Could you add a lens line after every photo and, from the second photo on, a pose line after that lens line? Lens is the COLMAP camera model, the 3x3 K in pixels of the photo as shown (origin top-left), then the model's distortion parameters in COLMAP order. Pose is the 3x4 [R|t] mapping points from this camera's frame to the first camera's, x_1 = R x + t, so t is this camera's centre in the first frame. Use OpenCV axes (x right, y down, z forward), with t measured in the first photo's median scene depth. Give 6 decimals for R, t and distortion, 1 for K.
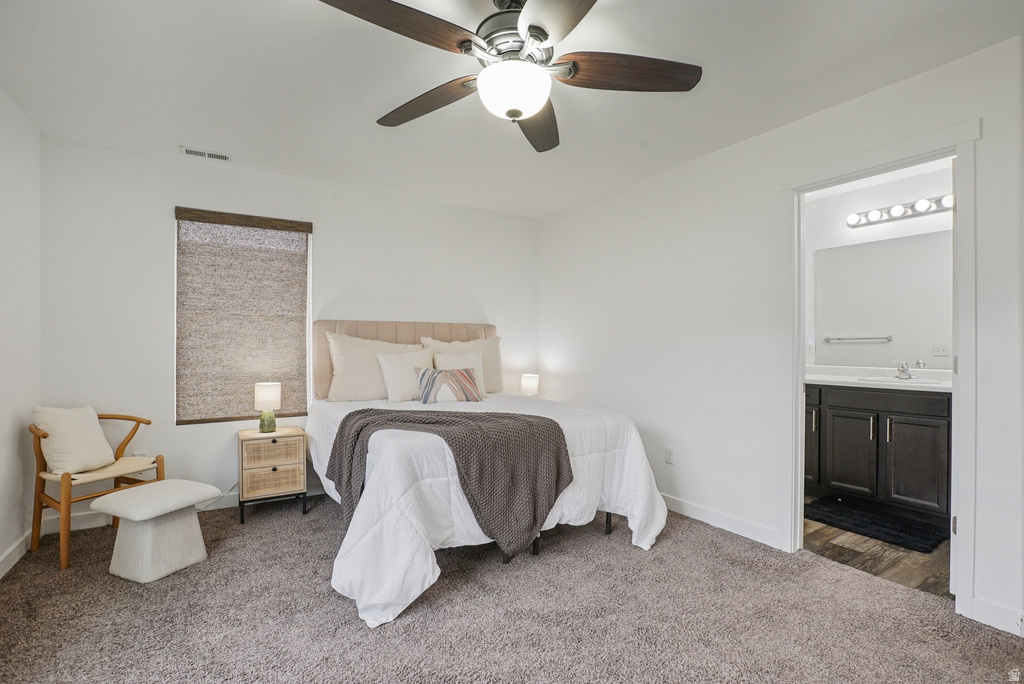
lens RADIAL K [[470.3, 0, 515.5], [0, 470.3, 344.8], [0, 0, 1]] dist [-0.044647, 0.011316]
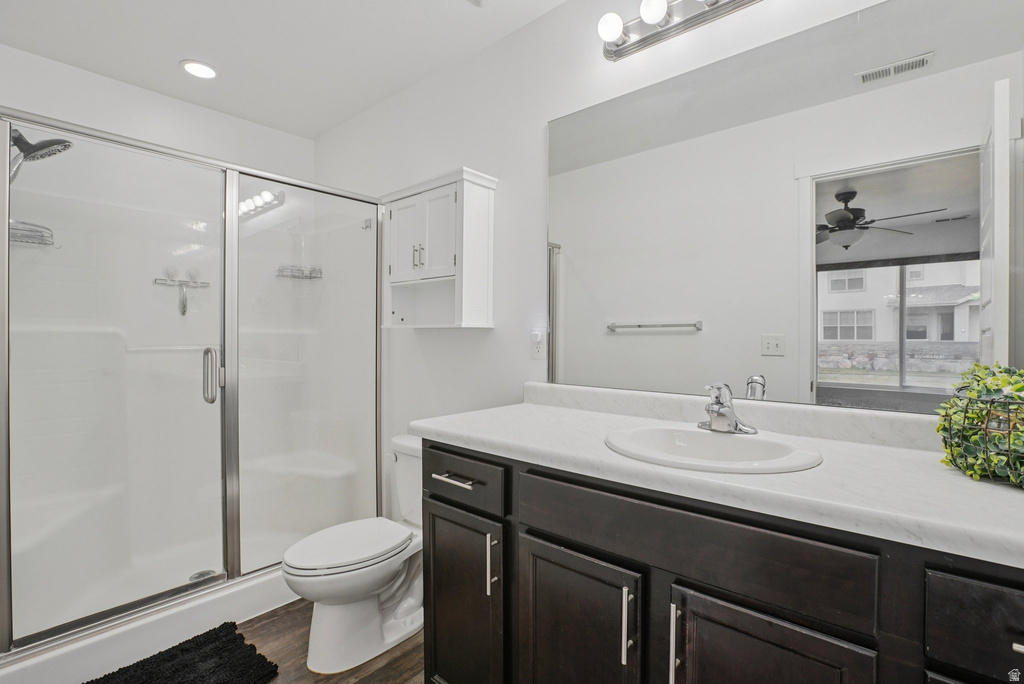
lens RADIAL K [[470.3, 0, 514.0], [0, 470.3, 335.8], [0, 0, 1]] dist [-0.044647, 0.011316]
pose [[0.957343, -0.005840, 0.288895, 0.530654], [0.004472, 0.999975, 0.005395, -0.006074], [-0.288919, -0.003872, 0.957346, 0.630368]]
